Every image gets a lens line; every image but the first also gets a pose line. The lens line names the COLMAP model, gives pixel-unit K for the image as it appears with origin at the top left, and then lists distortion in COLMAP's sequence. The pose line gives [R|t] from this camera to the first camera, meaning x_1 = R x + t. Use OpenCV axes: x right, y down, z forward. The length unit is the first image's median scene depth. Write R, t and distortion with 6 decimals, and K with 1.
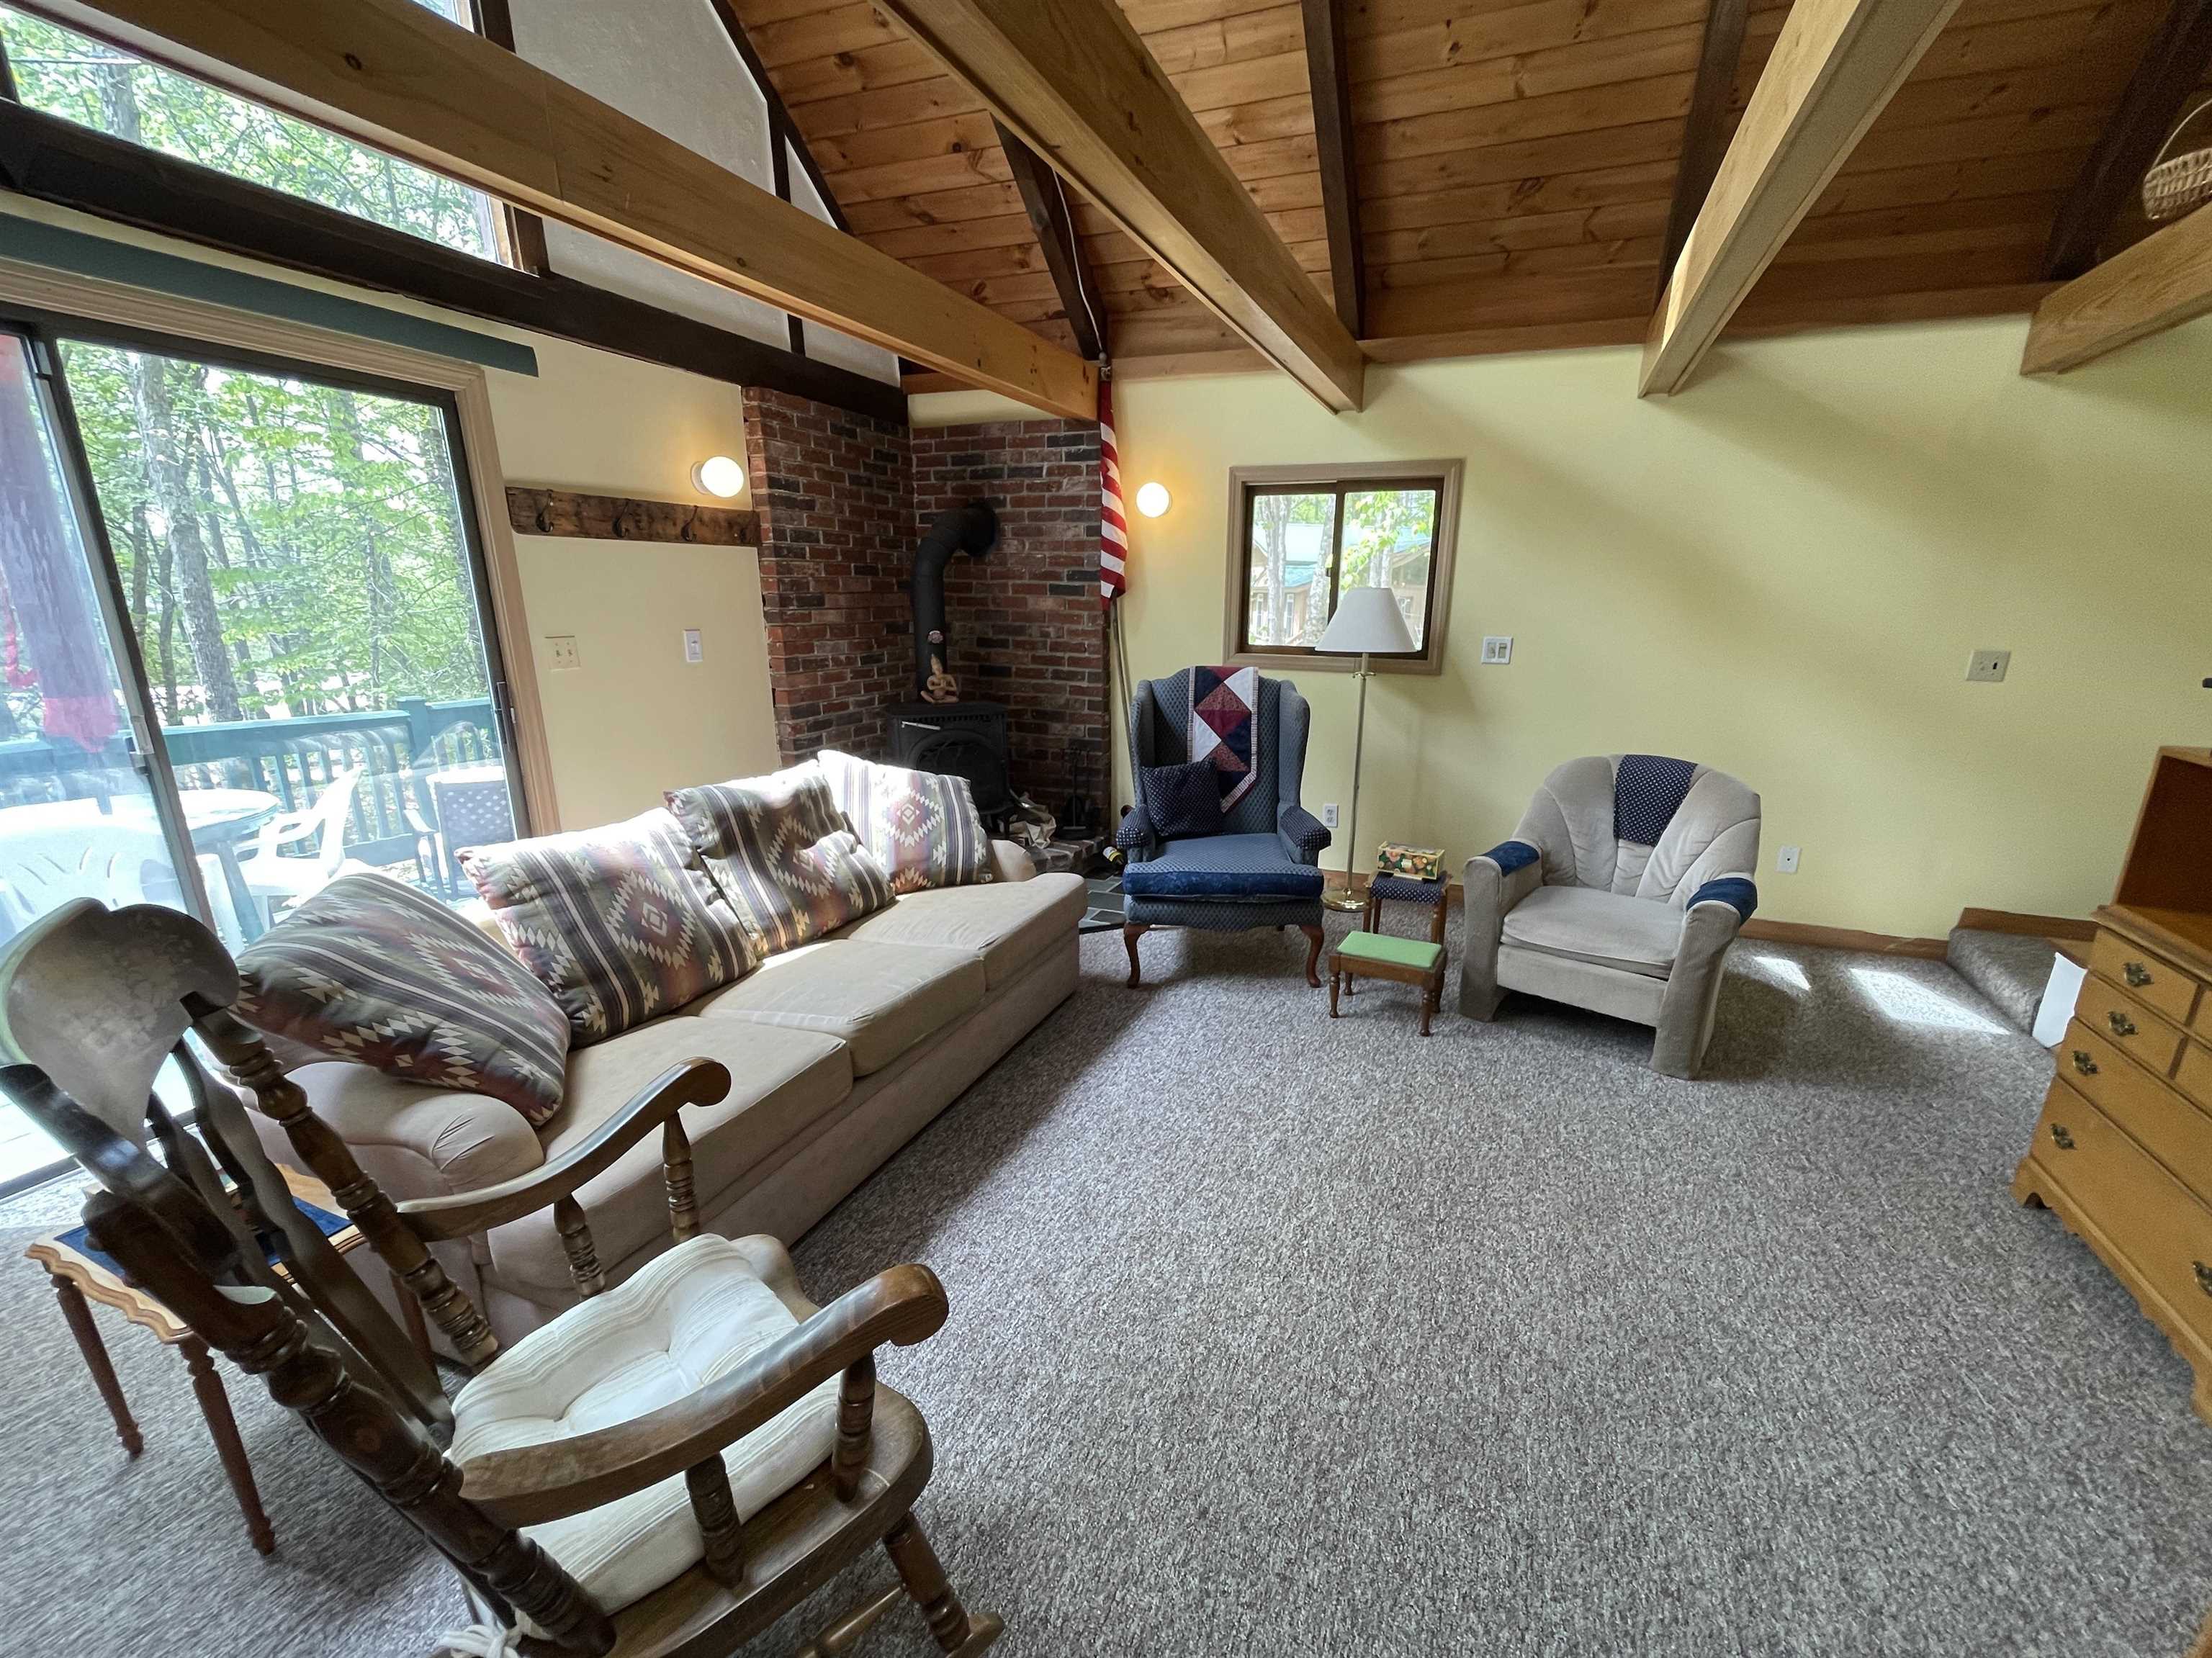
lens RADIAL K [[931.3, 0, 1157.6], [0, 931.3, 858.5], [0, 0, 1]] dist [-0.004280, -0.000645]
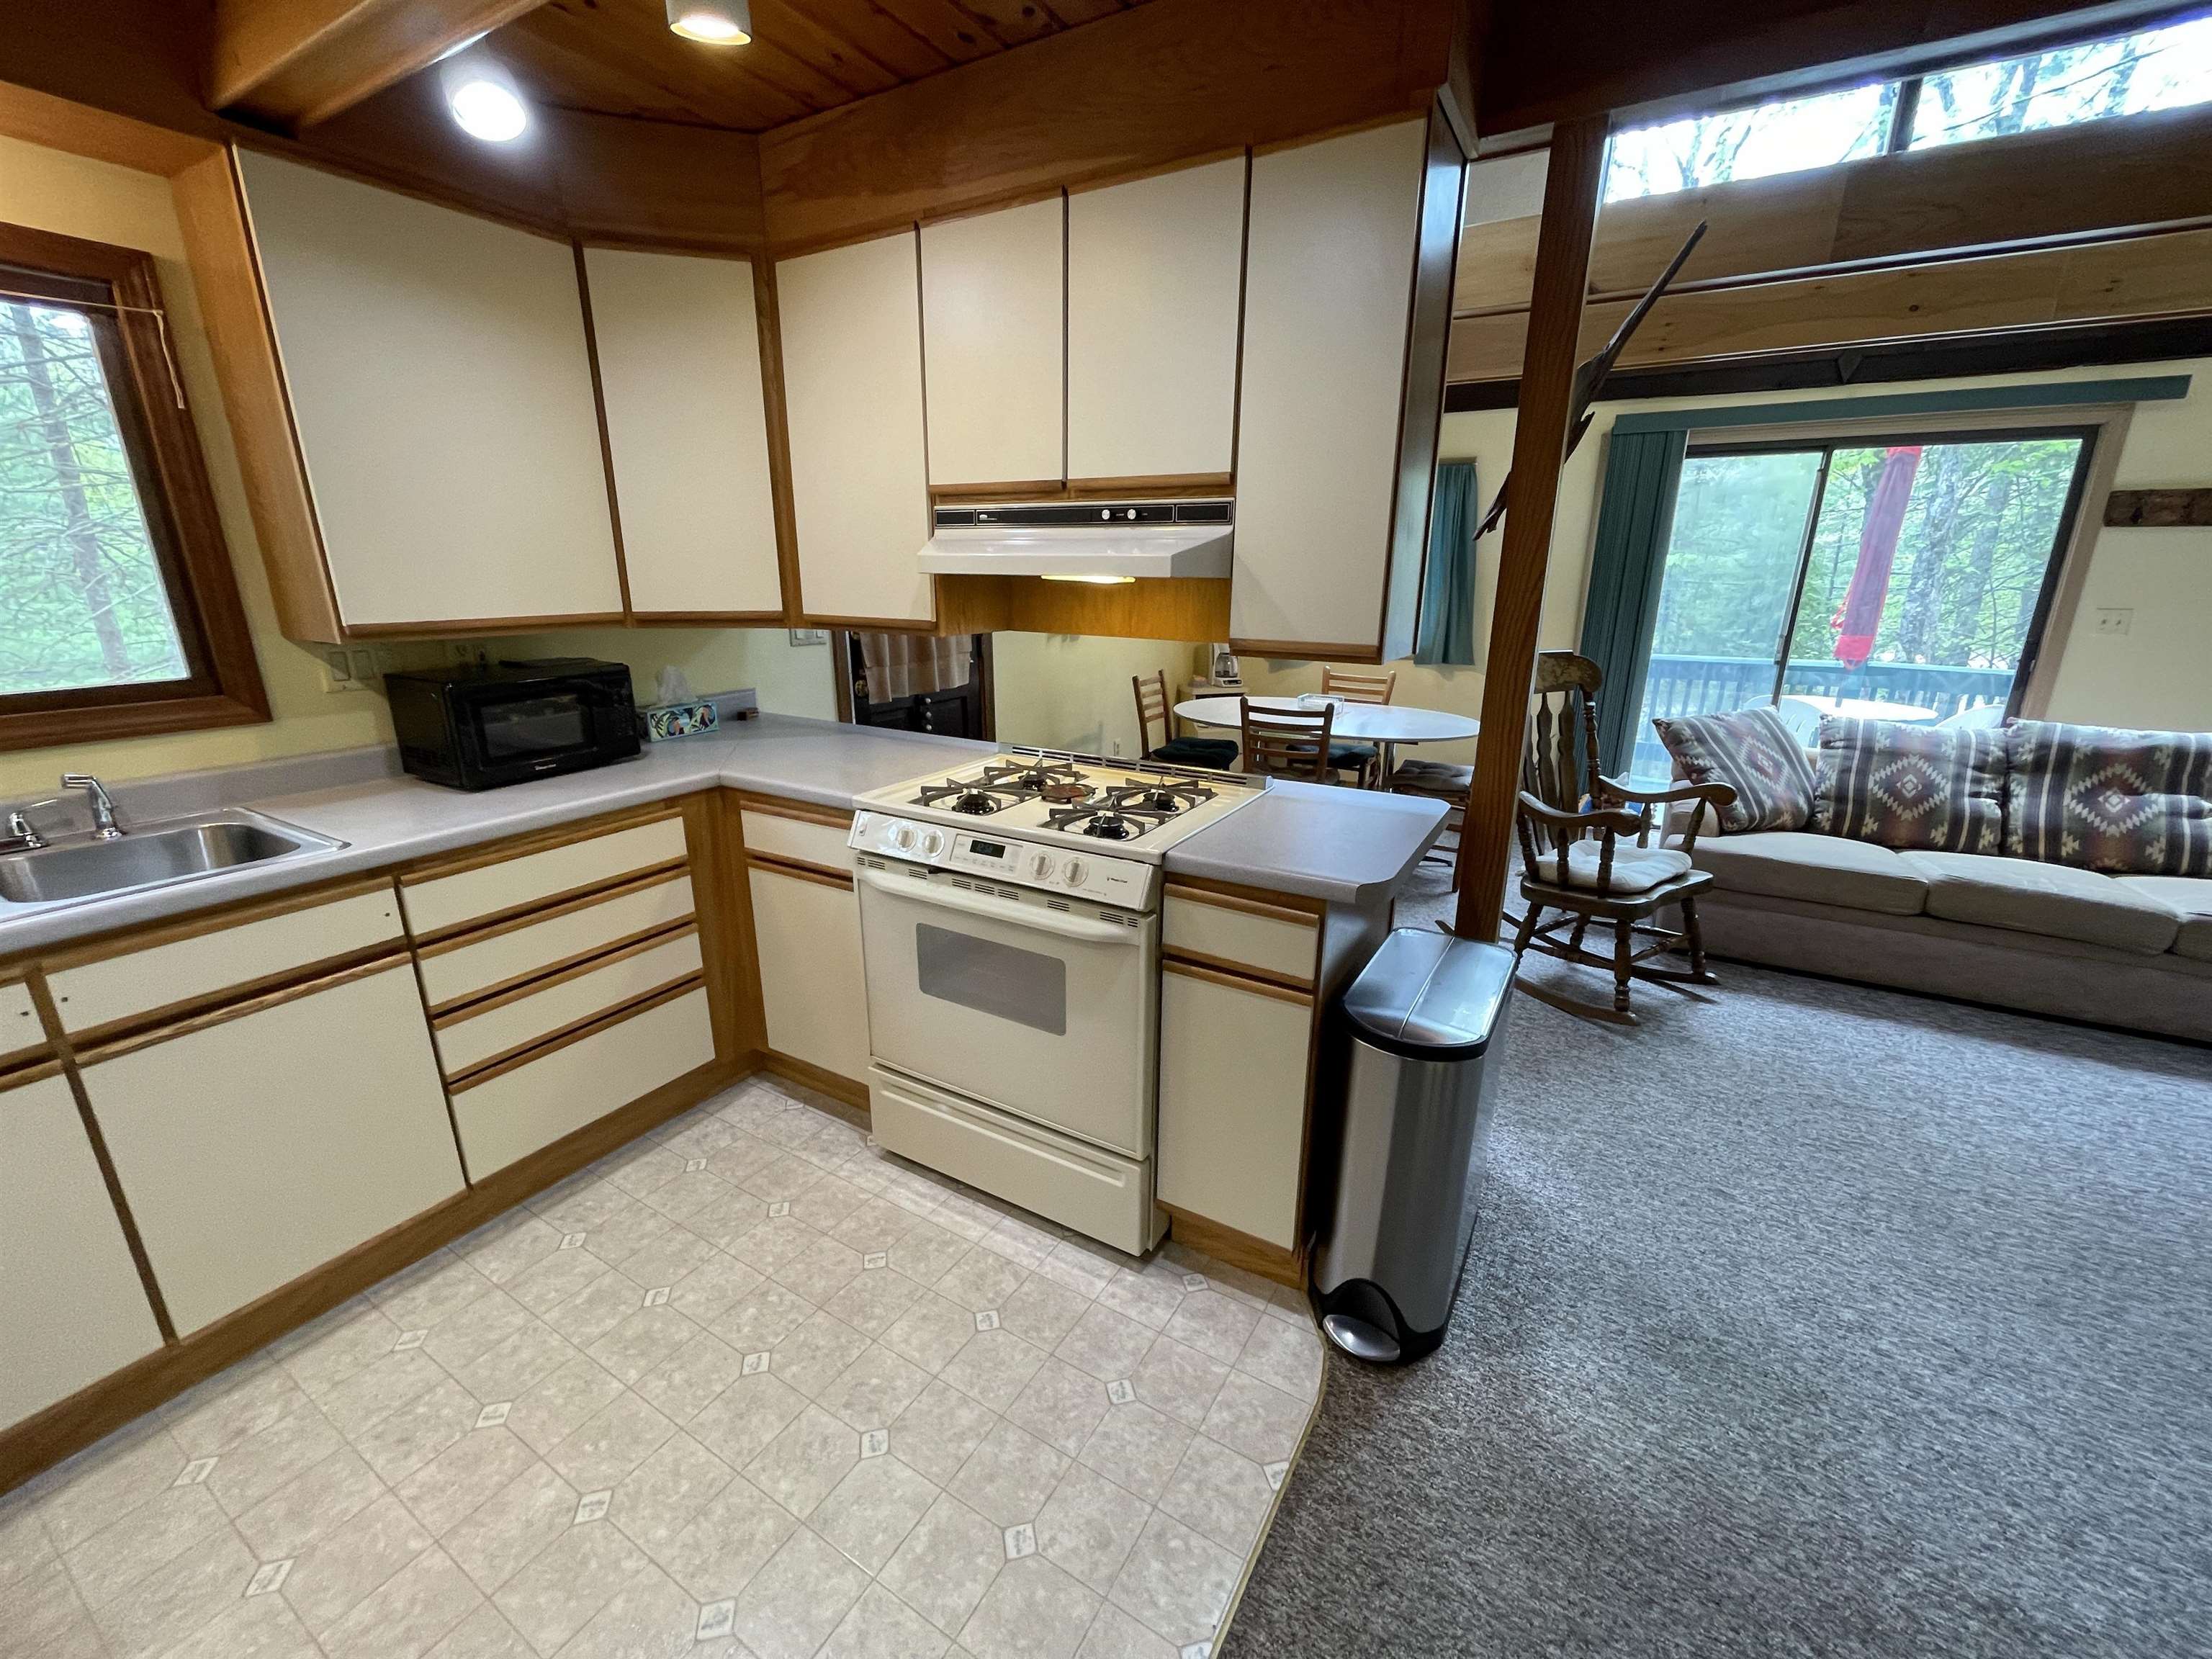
lens RADIAL K [[890.4, 0, 1105.2], [0, 890.4, 827.1], [0, 0, 1]] dist [-0.001083, 0.000410]
pose [[-0.164352, 0.265489, -0.950002, 0.635580], [-0.273595, 0.913041, 0.302492, 0.027242], [0.947699, 0.309631, -0.077424, -0.067605]]
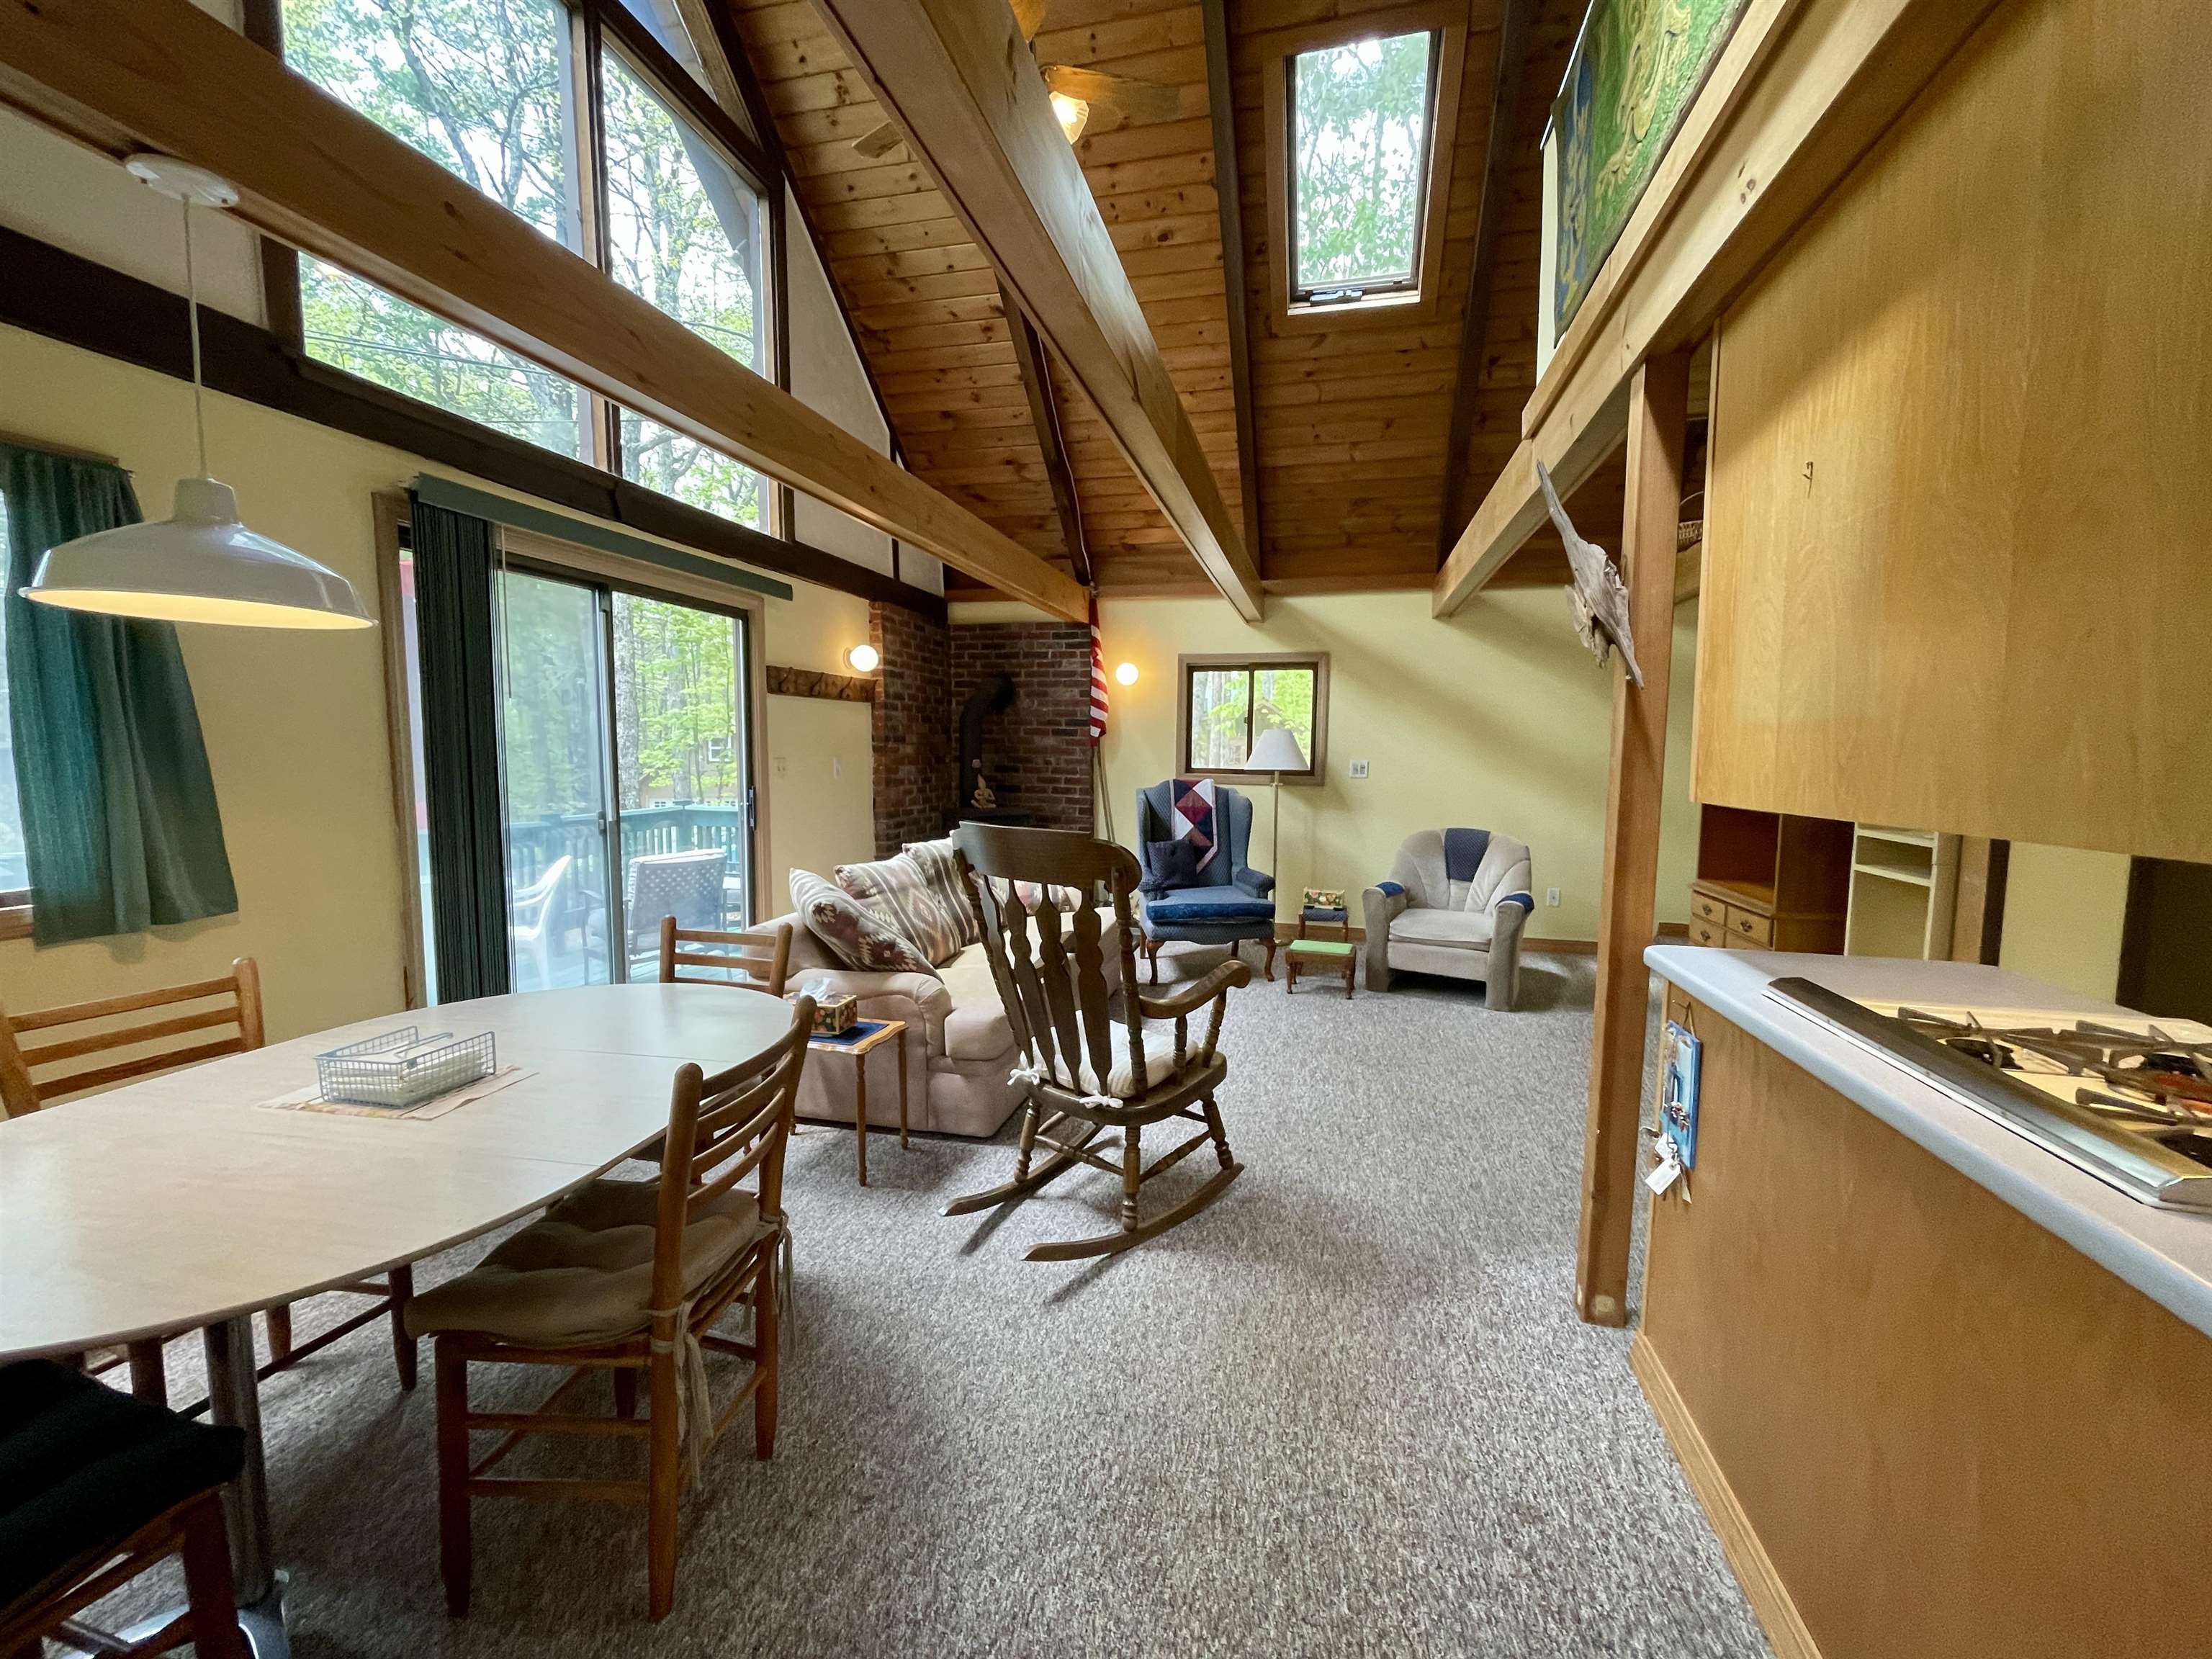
lens RADIAL K [[890.4, 0, 1105.2], [0, 890.4, 827.1], [0, 0, 1]] dist [-0.001083, 0.000410]
pose [[0.992761, -0.013389, 0.119358, -0.241816], [0.035251, 0.982482, -0.182995, 0.131968], [-0.114817, 0.185878, 0.975841, -0.390204]]
